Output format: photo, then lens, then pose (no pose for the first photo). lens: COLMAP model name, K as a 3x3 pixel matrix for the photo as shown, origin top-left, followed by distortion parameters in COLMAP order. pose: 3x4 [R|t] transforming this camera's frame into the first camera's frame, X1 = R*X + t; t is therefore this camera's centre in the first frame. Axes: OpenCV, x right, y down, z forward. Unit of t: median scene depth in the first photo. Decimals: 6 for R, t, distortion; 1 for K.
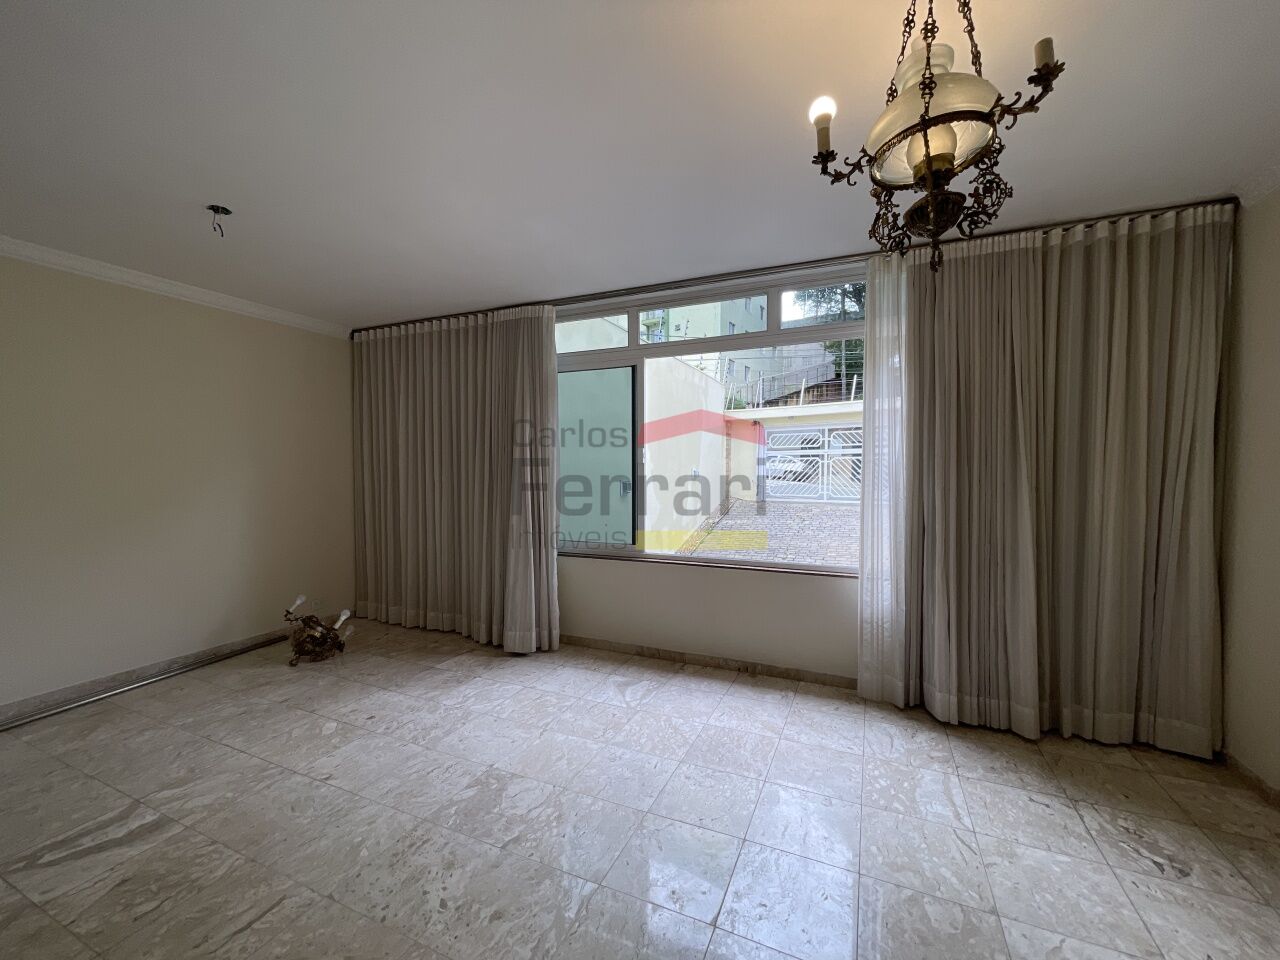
lens RADIAL K [[515.0, 0, 645.9], [0, 515.0, 483.8], [0, 0, 1]] dist [0.003274, 0.000394]
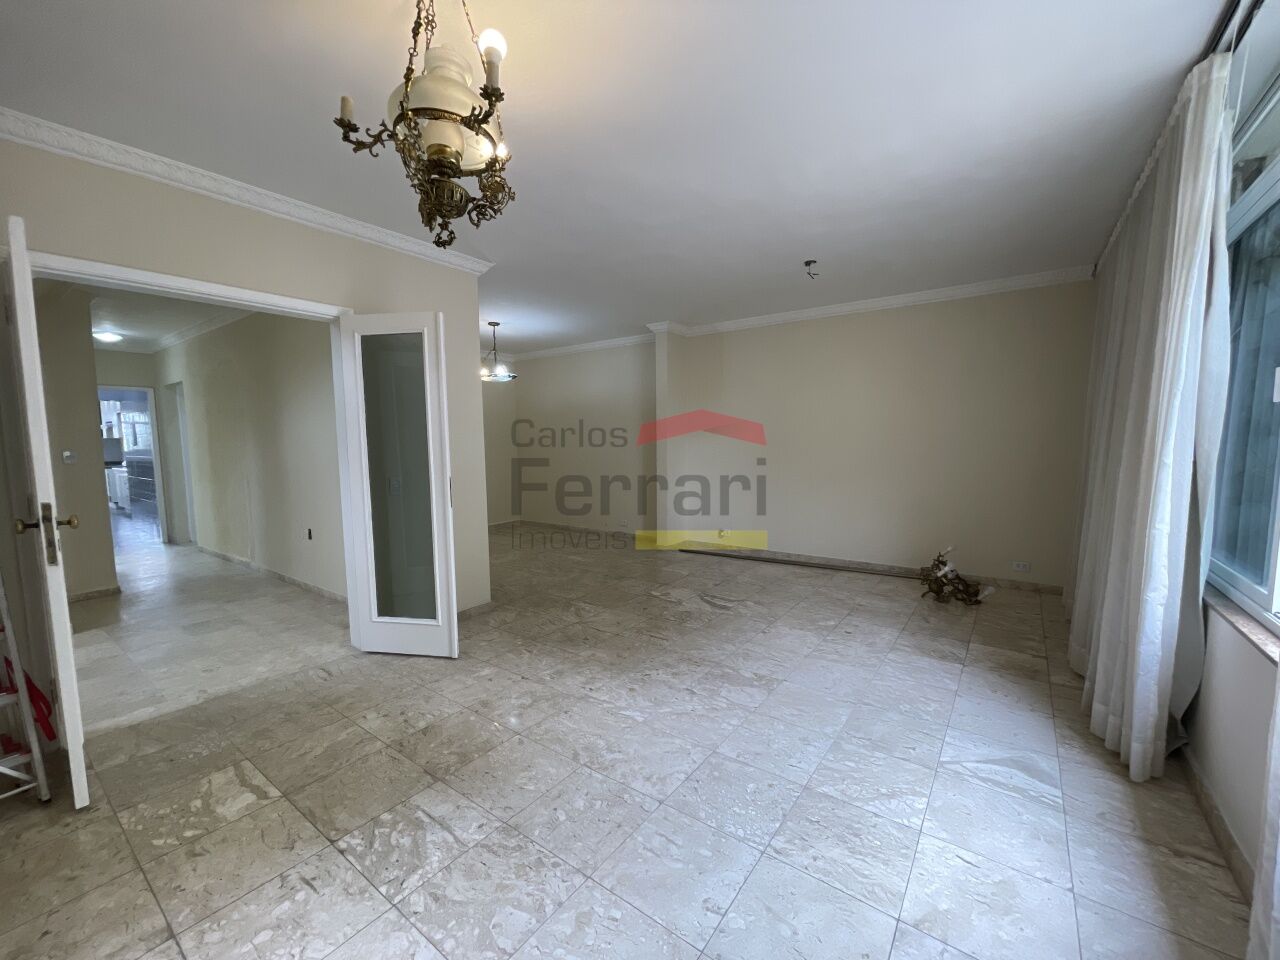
lens RADIAL K [[515.0, 0, 644.7], [0, 515.0, 486.2], [0, 0, 1]] dist [0.003274, 0.000394]
pose [[-0.215677, 0.088305, -0.972464, 0.948442], [-0.016491, 0.995431, 0.094048, -0.003333], [0.976326, 0.036321, -0.213235, 0.993359]]
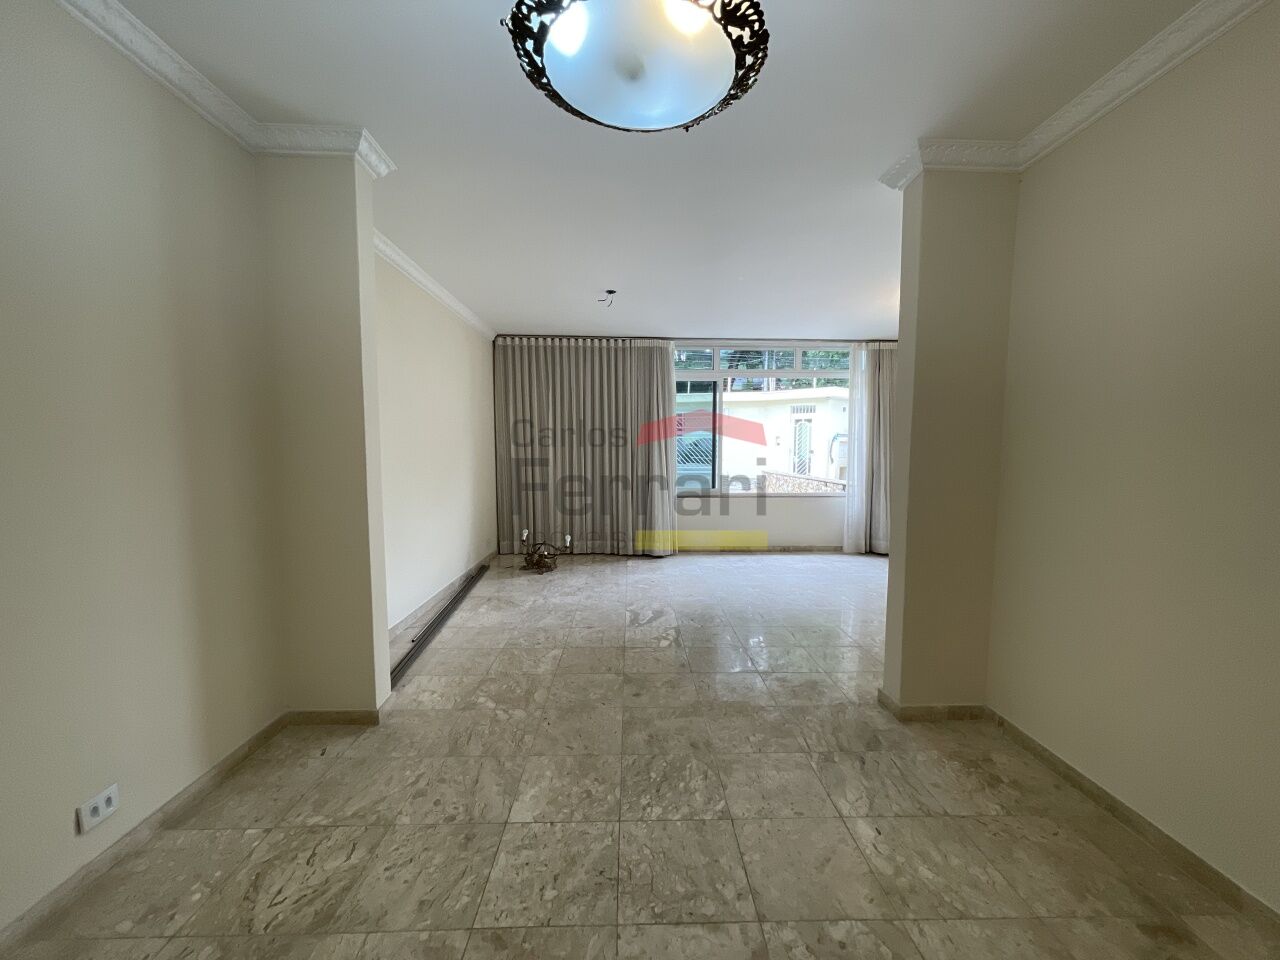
lens RADIAL K [[515.0, 0, 646.9], [0, 515.0, 482.2], [0, 0, 1]] dist [0.003274, 0.000394]
pose [[0.901770, -0.028680, 0.431265, -1.672465], [0.010720, 0.998973, 0.044018, 0.043276], [-0.432084, -0.035071, 0.901151, -0.739104]]
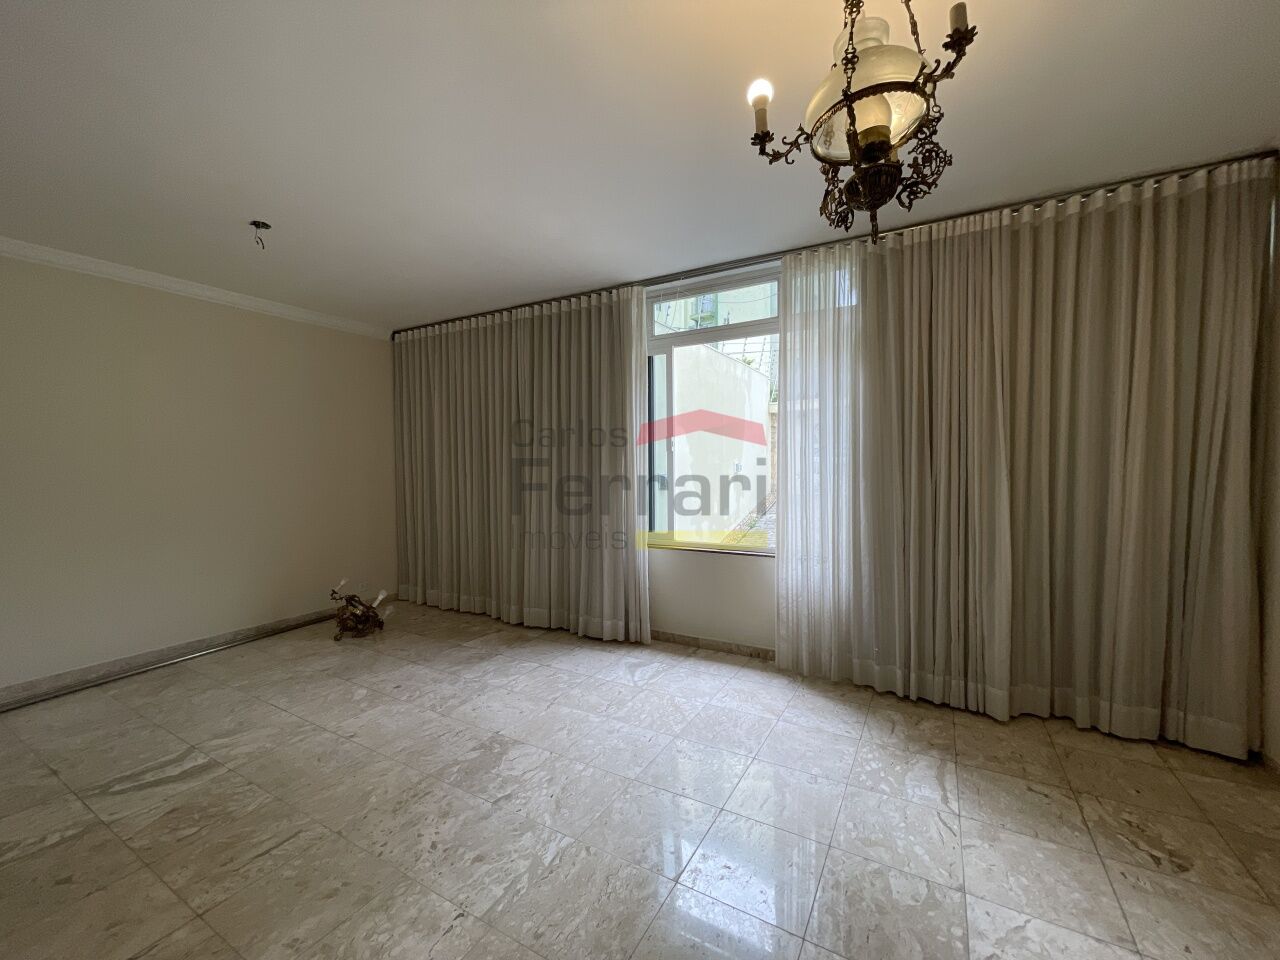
lens RADIAL K [[515.0, 0, 647.3], [0, 515.0, 484.4], [0, 0, 1]] dist [0.003274, 0.000394]
pose [[0.995017, -0.004064, -0.099619, 0.127177], [0.004822, 0.999961, 0.007374, 0.028577], [0.099585, -0.007818, 0.994998, -0.030464]]
